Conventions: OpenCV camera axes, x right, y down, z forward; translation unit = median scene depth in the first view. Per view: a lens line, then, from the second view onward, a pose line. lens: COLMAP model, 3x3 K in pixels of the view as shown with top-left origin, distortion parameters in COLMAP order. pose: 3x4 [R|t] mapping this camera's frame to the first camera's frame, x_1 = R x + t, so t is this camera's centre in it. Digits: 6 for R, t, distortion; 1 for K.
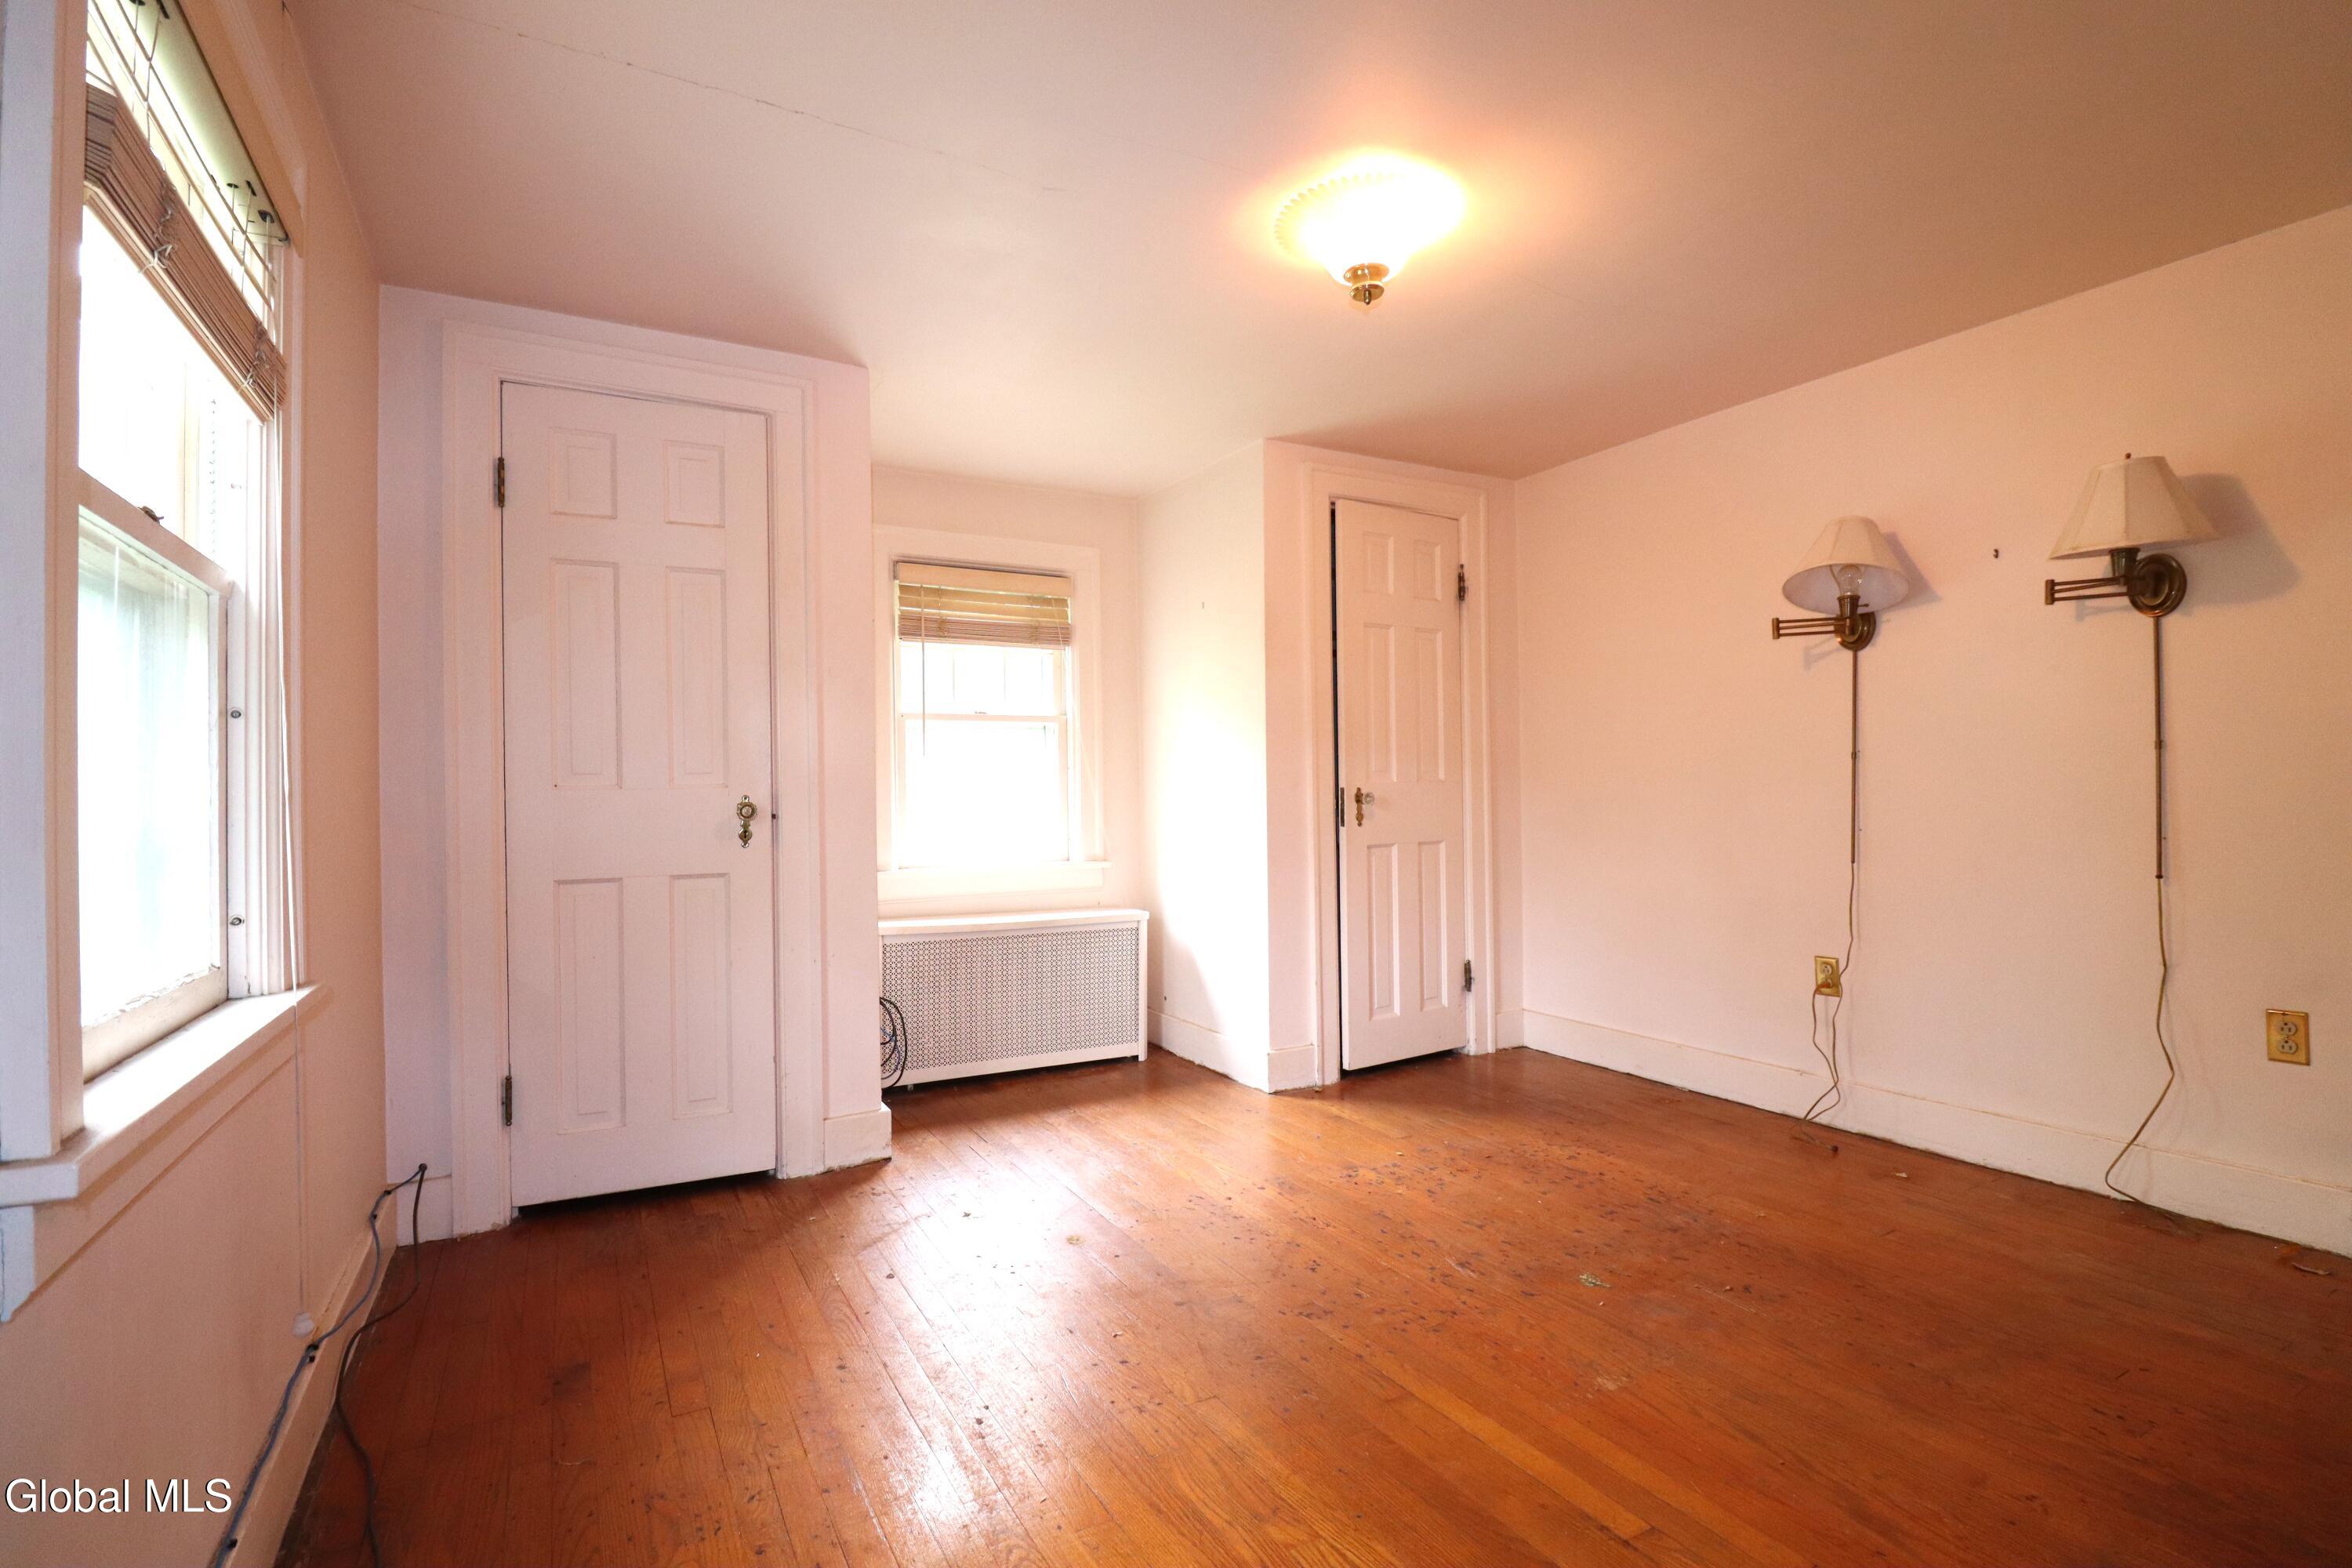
lens RADIAL K [[1095.5, 0, 1176.0], [0, 1095.5, 784.0], [0, 0, 1]] dist [0.000366, -0.013342]
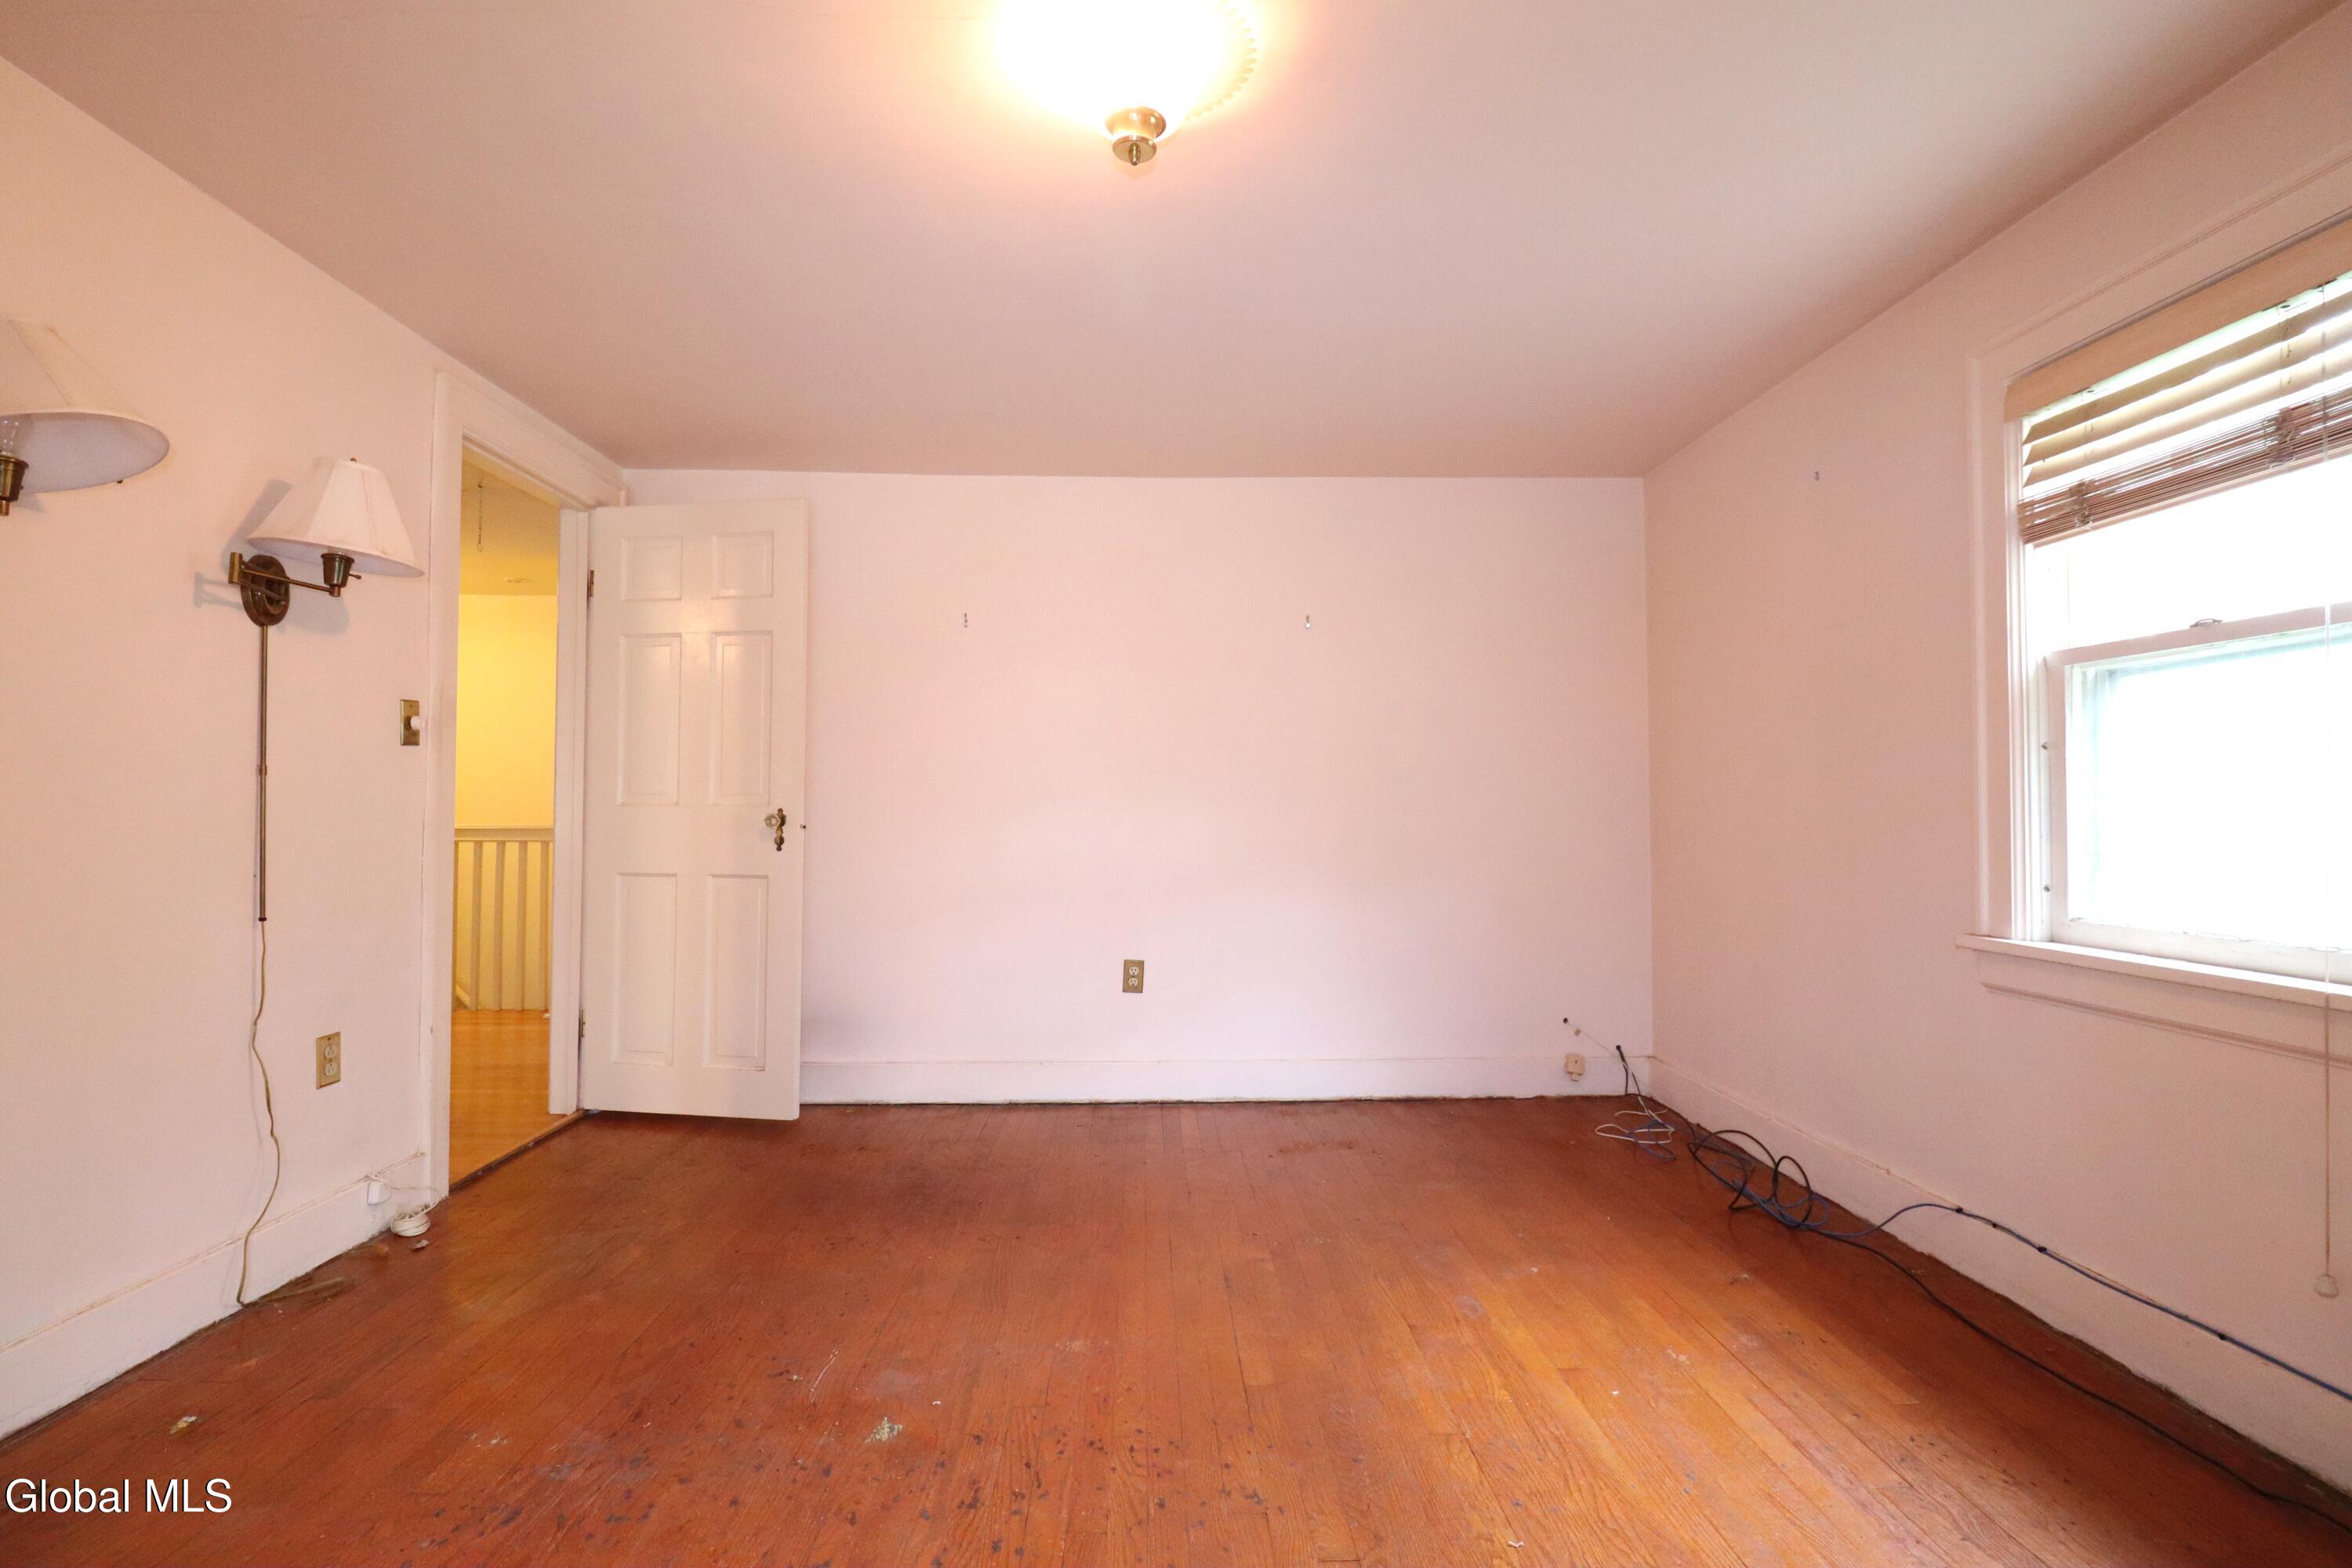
lens RADIAL K [[1095.5, 0, 1176.0], [0, 1095.5, 784.0], [0, 0, 1]] dist [0.000366, -0.013342]
pose [[-0.886601, 0.026097, 0.461798, -0.145591], [0.008254, 0.999141, -0.040616, 0.014799], [-0.462461, -0.032198, -0.886055, 1.268862]]
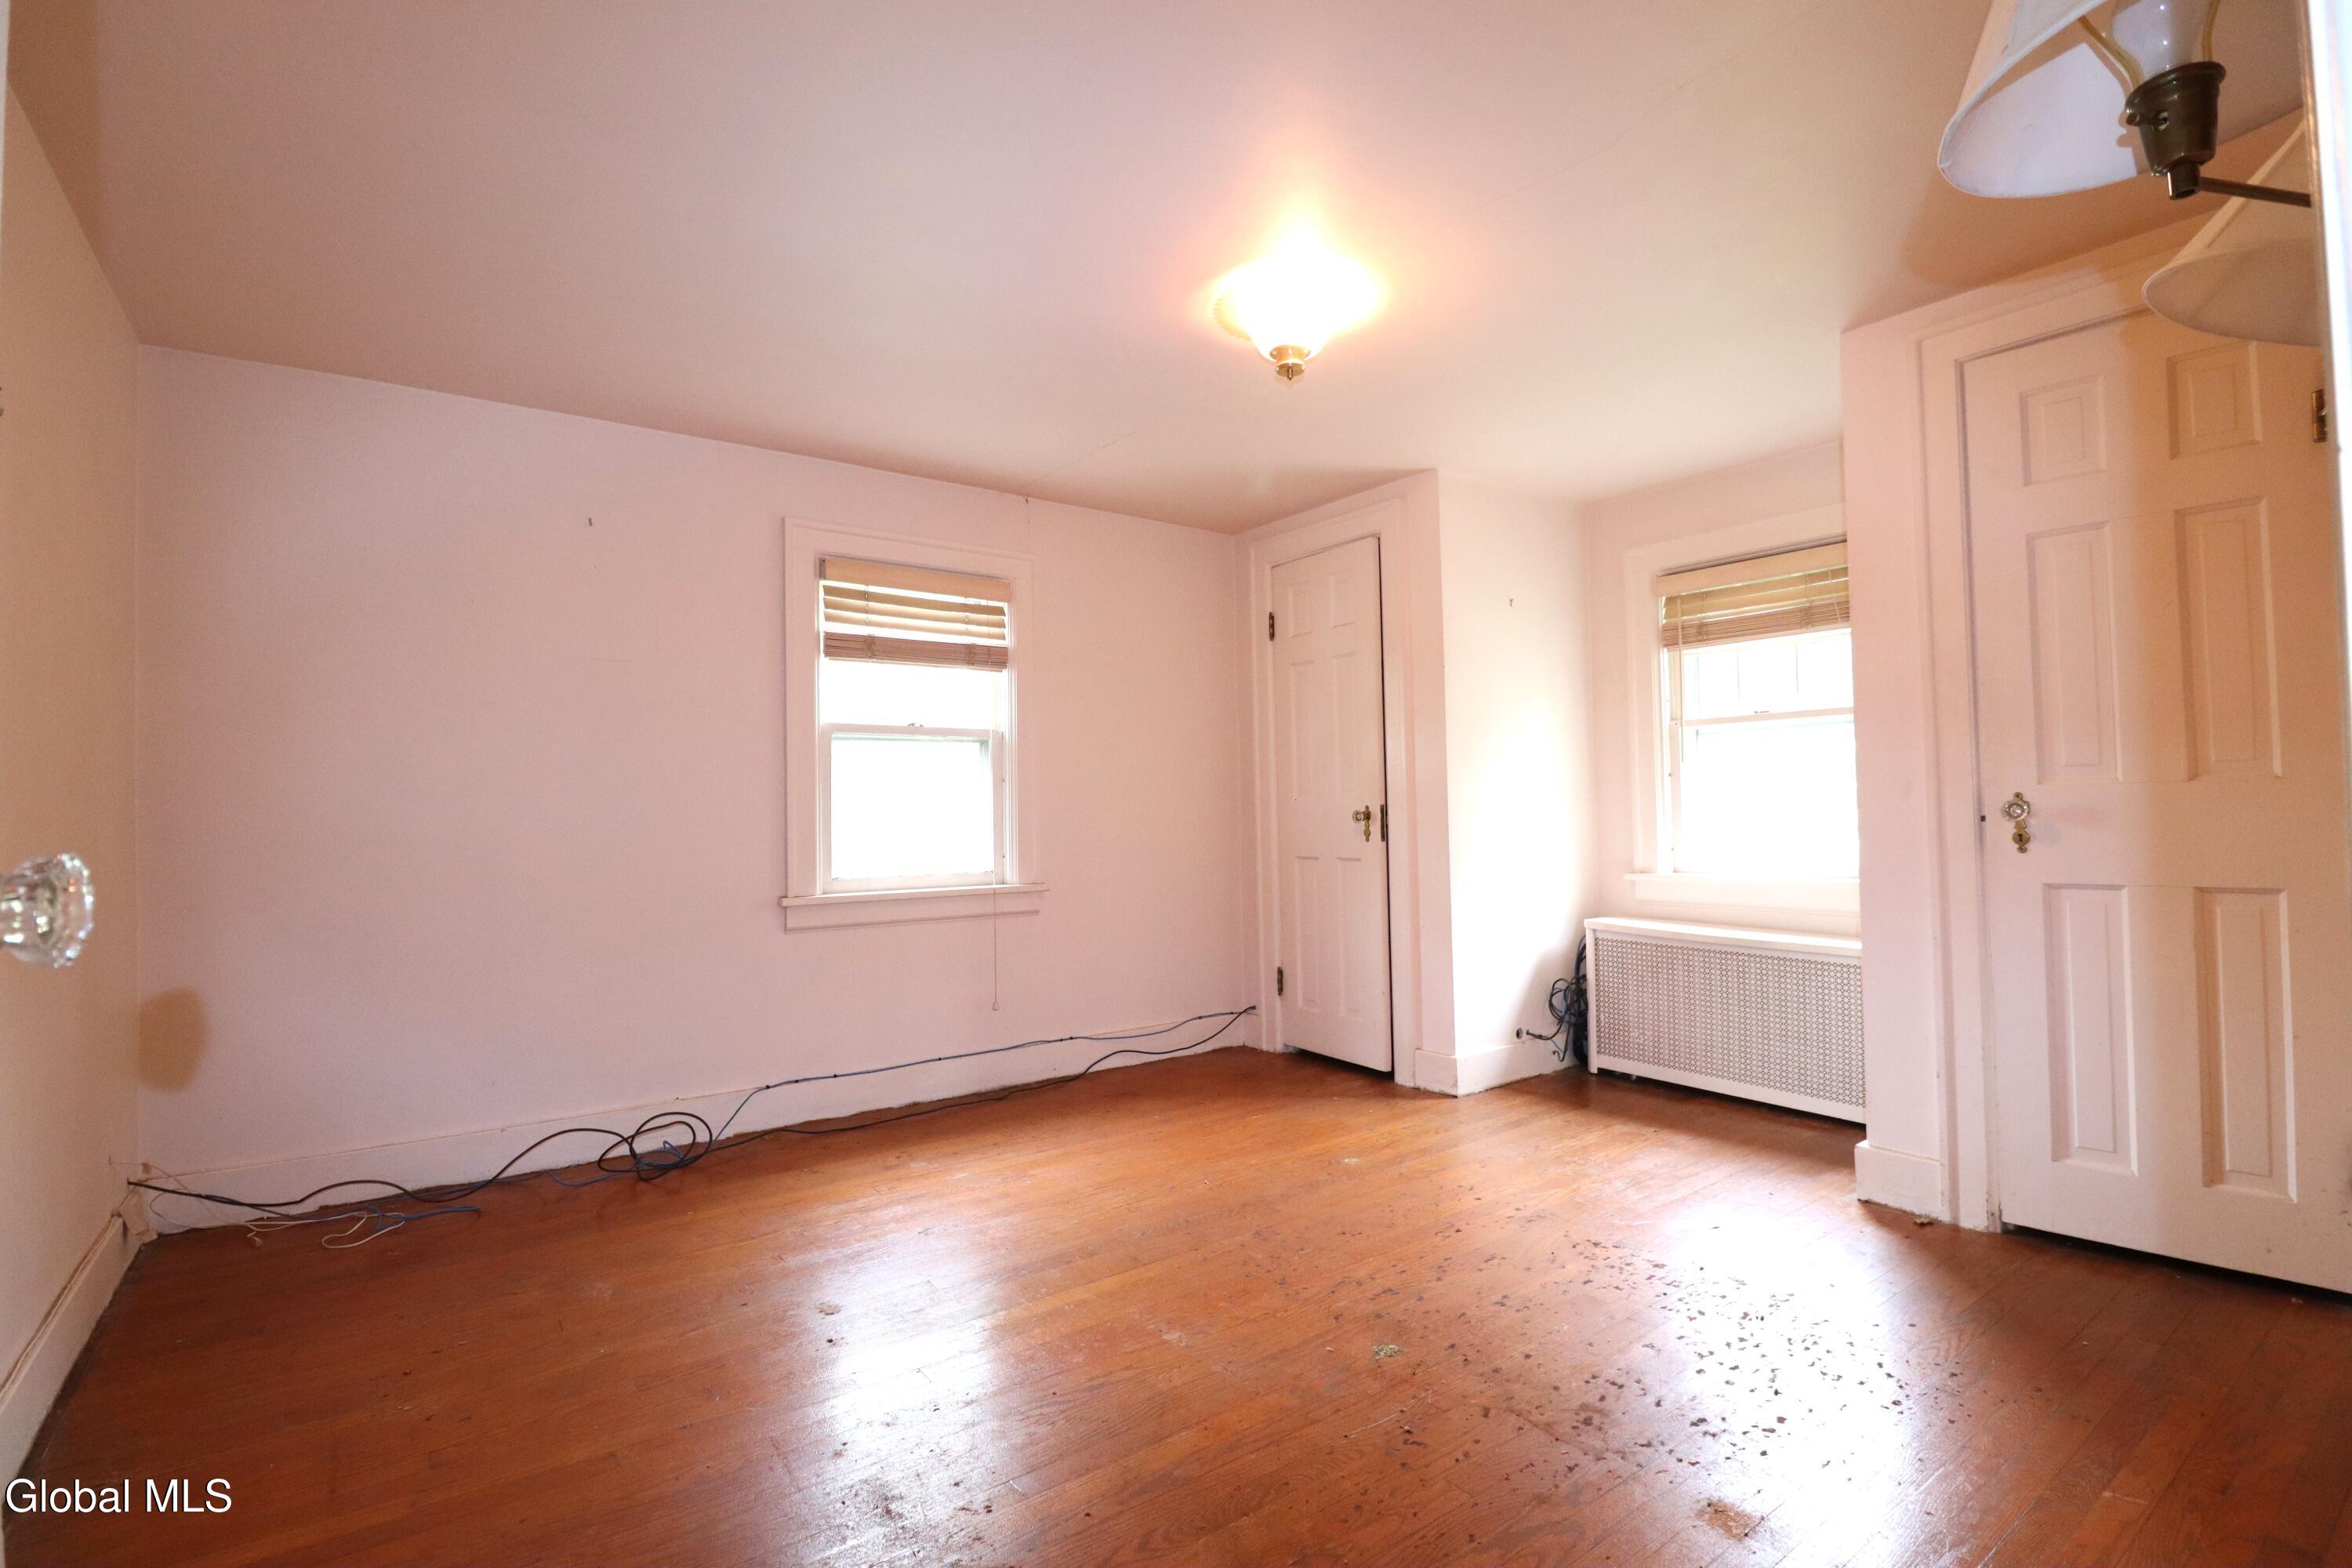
lens RADIAL K [[1095.5, 0, 1176.0], [0, 1095.5, 784.0], [0, 0, 1]] dist [0.000366, -0.013342]
pose [[0.115147, -0.013532, -0.993256, 0.992136], [0.022665, 0.999683, -0.010992, -0.007119], [0.993090, -0.021247, 0.115417, 0.573399]]
